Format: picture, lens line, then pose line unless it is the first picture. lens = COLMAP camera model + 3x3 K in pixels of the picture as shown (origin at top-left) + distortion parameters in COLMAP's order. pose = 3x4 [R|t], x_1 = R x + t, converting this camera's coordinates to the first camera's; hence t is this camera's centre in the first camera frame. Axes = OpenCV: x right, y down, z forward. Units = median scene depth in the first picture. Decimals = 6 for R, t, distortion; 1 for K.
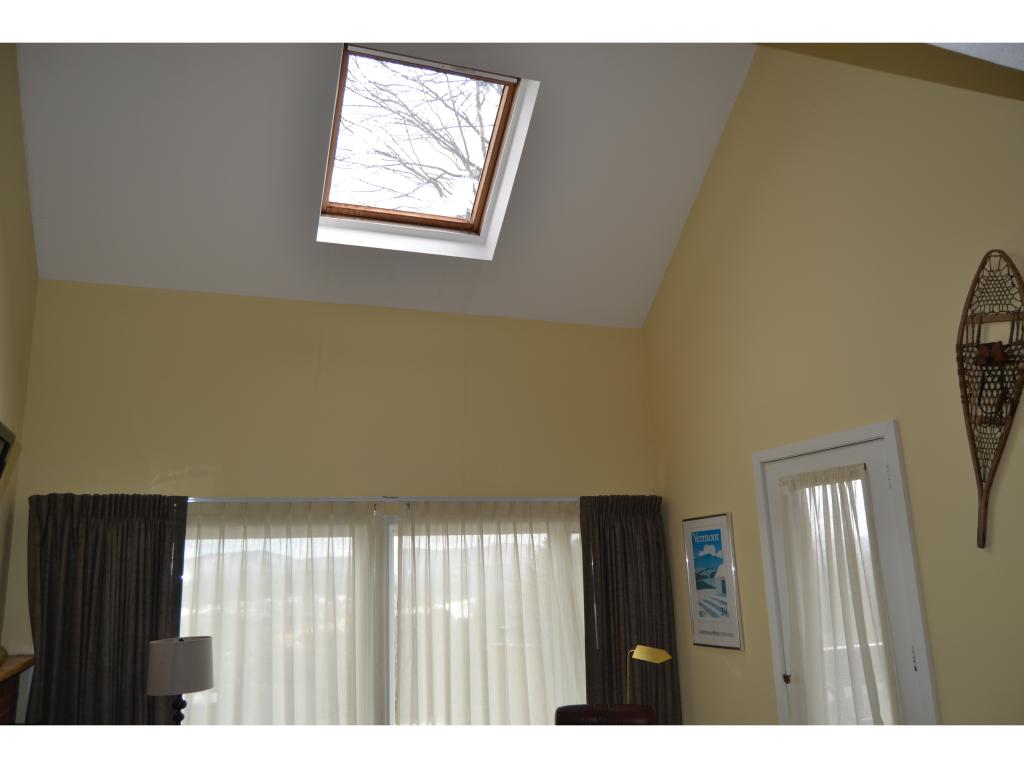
lens RADIAL K [[814.0, 0, 512.4], [0, 814.0, 378.6], [0, 0, 1]] dist [-0.010690, -0.000204]
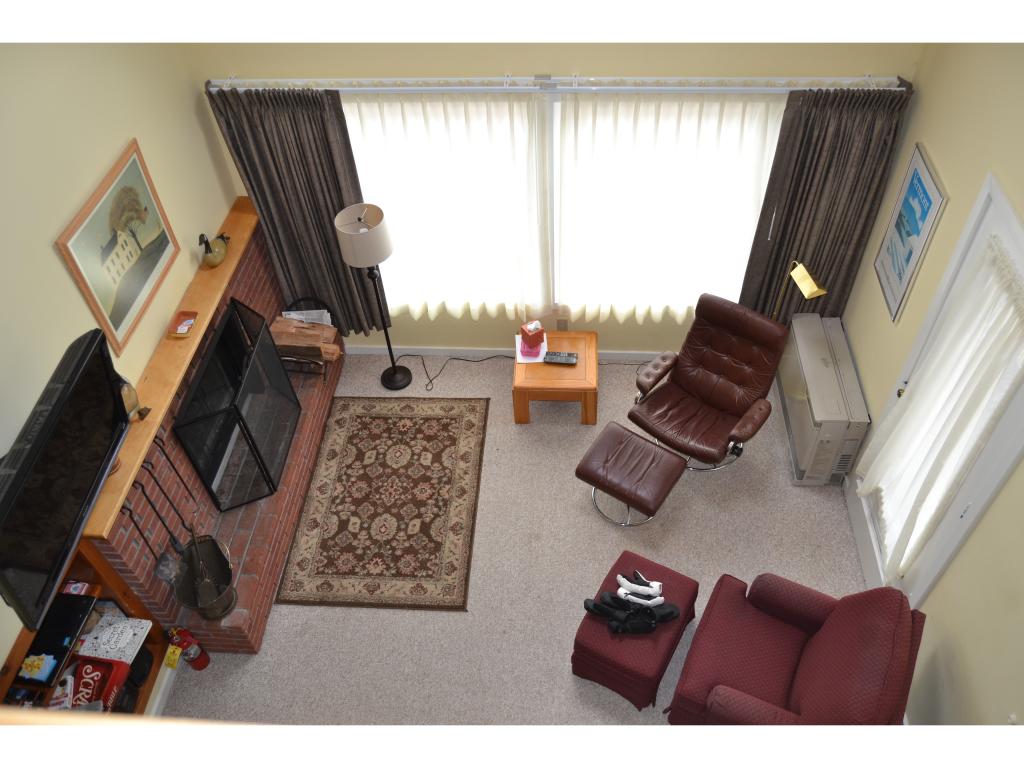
lens RADIAL K [[814.0, 0, 503.8], [0, 814.0, 386.5], [0, 0, 1]] dist [-0.010690, -0.000204]
pose [[0.897824, 0.317755, -0.304868, 0.203044], [0.122546, 0.484682, 0.866063, -0.529971], [0.422960, -0.814932, 0.396219, 0.417014]]
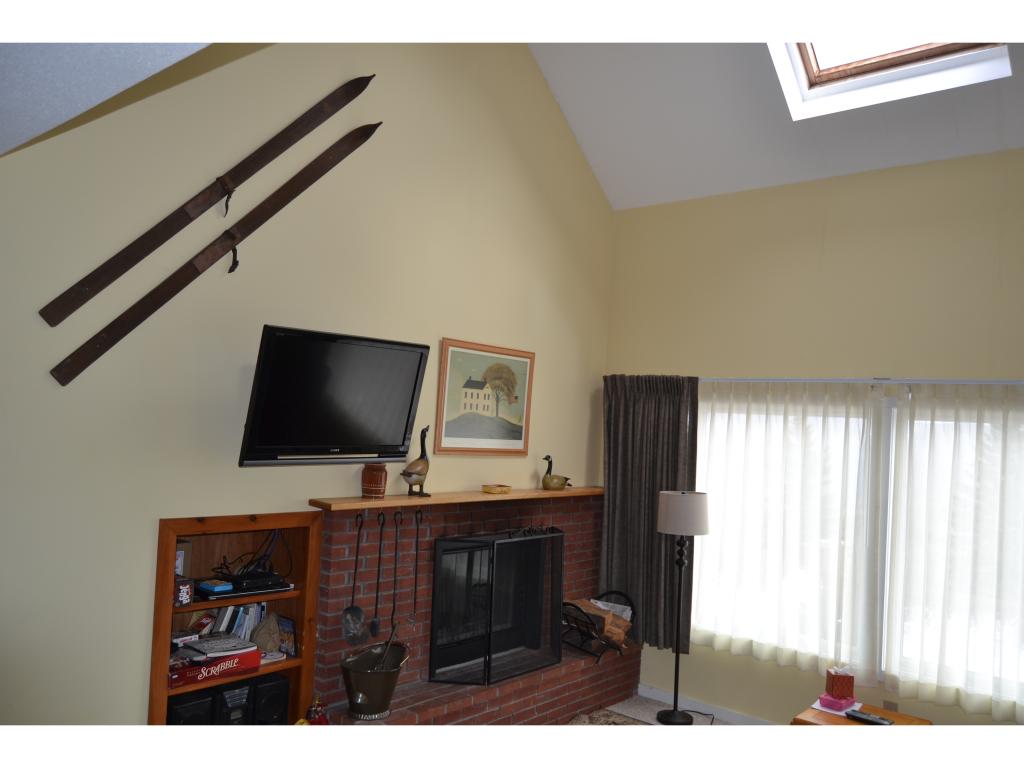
lens RADIAL K [[814.0, 0, 510.9], [0, 814.0, 387.8], [0, 0, 1]] dist [-0.010690, -0.000204]
pose [[0.450659, 0.020662, -0.892457, 0.560232], [0.137753, 0.986148, 0.092392, 0.013519], [0.882004, -0.164575, 0.441570, 0.239735]]
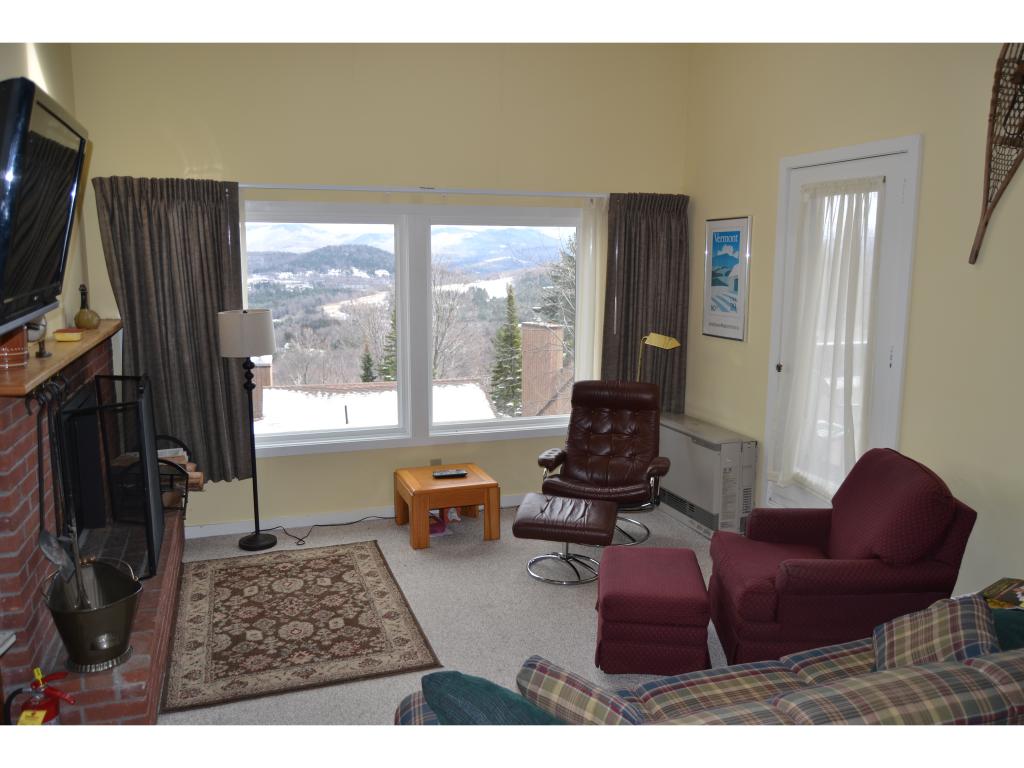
lens RADIAL K [[814.0, 0, 506.1], [0, 814.0, 394.1], [0, 0, 1]] dist [-0.010690, -0.000204]
pose [[0.998047, 0.045980, -0.042279, 0.008980], [-0.025692, 0.919140, 0.393093, -0.027638], [0.056934, -0.391239, 0.918526, -0.066174]]
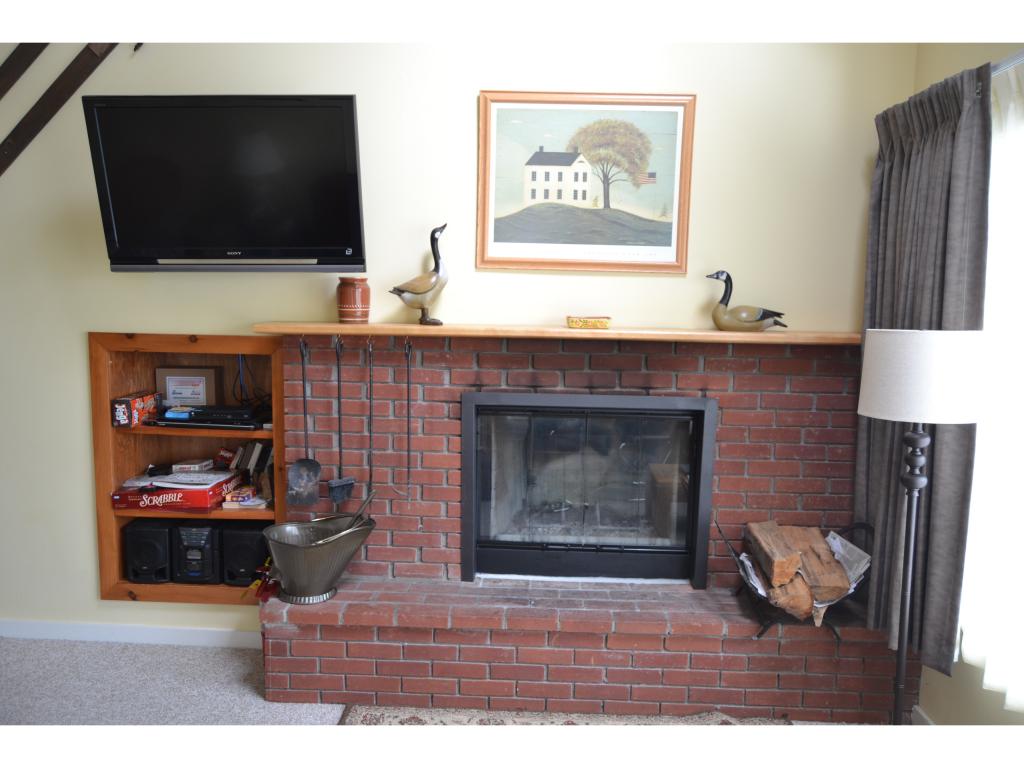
lens RADIAL K [[814.0, 0, 513.1], [0, 814.0, 384.4], [0, 0, 1]] dist [-0.010690, -0.000204]
pose [[-0.414767, 0.126250, -0.901127, 0.212043], [0.204146, 0.977993, 0.043056, 0.271333], [0.886731, -0.166103, -0.431413, 0.961553]]
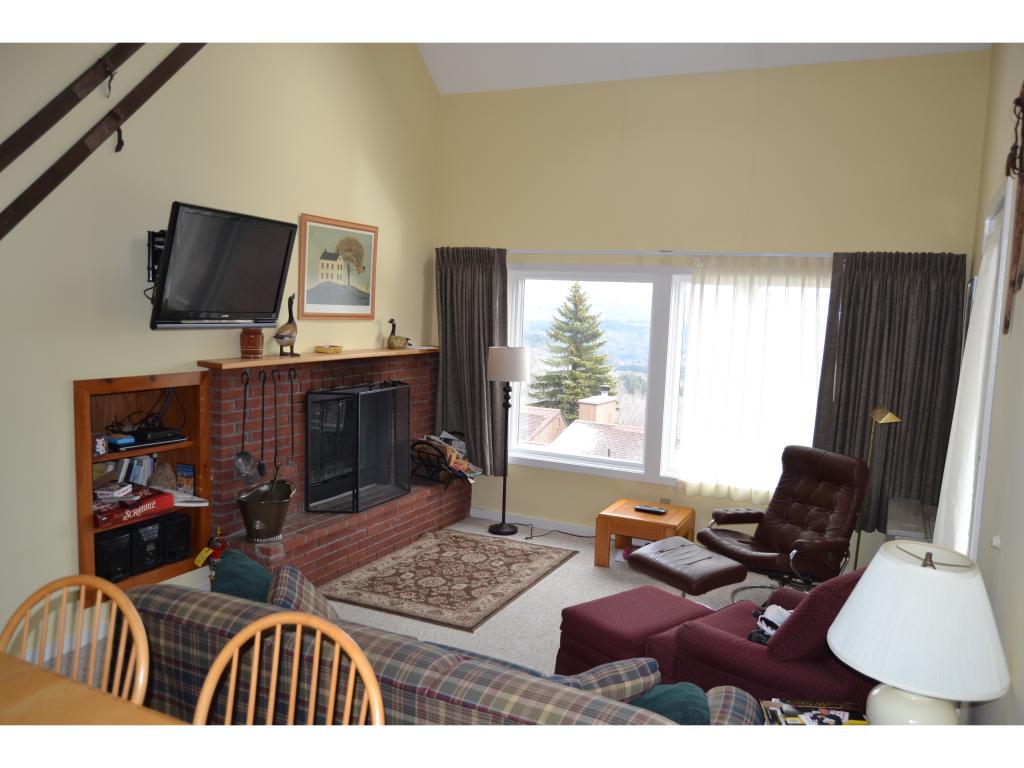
lens RADIAL K [[814.0, 0, 498.7], [0, 814.0, 381.7], [0, 0, 1]] dist [-0.010690, -0.000204]
pose [[0.662503, 0.134715, -0.736846, 0.656702], [0.110287, 0.955431, 0.273839, -0.024387], [0.740896, -0.262684, 0.618118, 0.056270]]
